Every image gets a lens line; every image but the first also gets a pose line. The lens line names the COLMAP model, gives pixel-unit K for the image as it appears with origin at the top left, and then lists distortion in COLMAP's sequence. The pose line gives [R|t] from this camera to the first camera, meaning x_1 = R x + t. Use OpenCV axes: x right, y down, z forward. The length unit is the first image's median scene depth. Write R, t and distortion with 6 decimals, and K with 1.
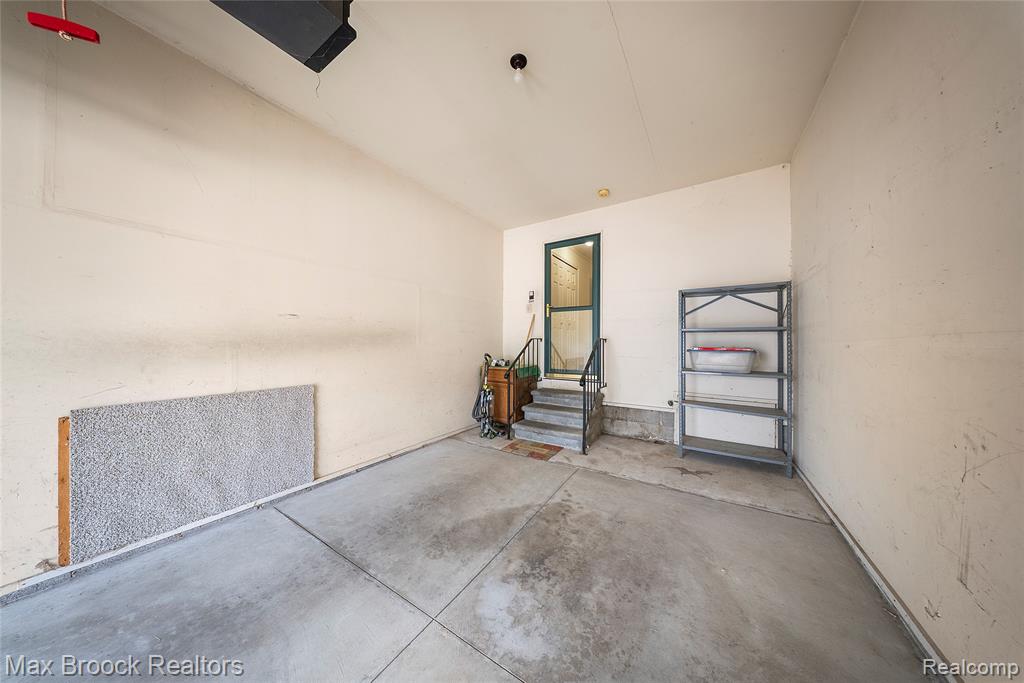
lens RADIAL K [[299.3, 0, 513.2], [0, 299.3, 344.0], [0, 0, 1]] dist [-0.003819, -0.000807]
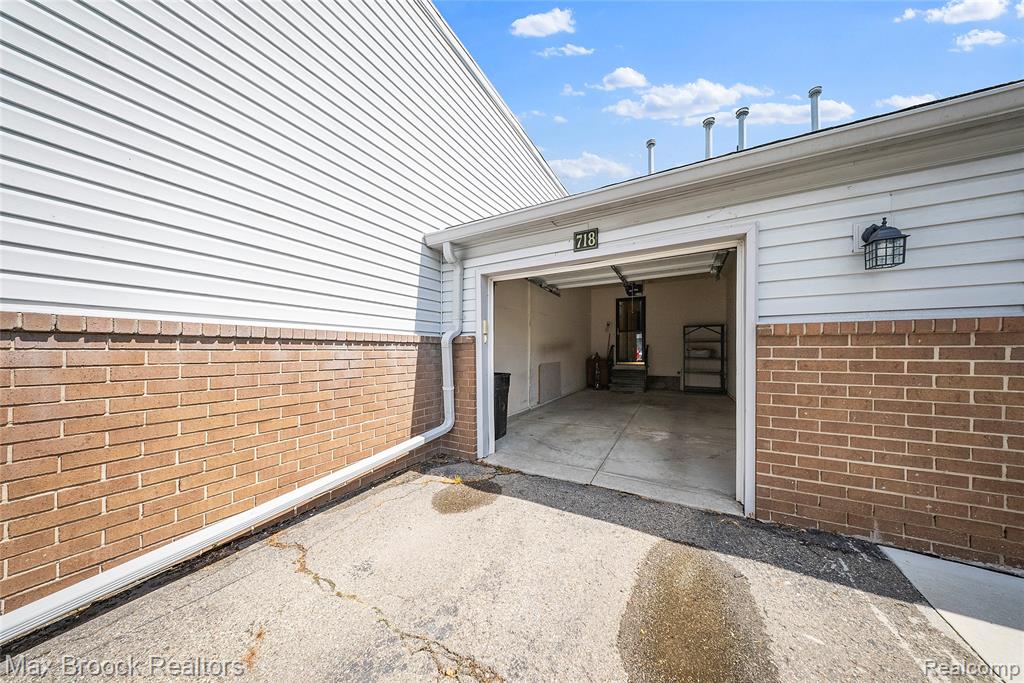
lens RADIAL K [[299.3, 0, 512.5], [0, 299.3, 345.7], [0, 0, 1]] dist [-0.003819, -0.000807]
pose [[0.998324, -0.007674, 0.057365, -0.952009], [0.008209, 0.999925, -0.009107, -0.001008], [-0.057290, 0.009562, 0.998312, -1.325671]]
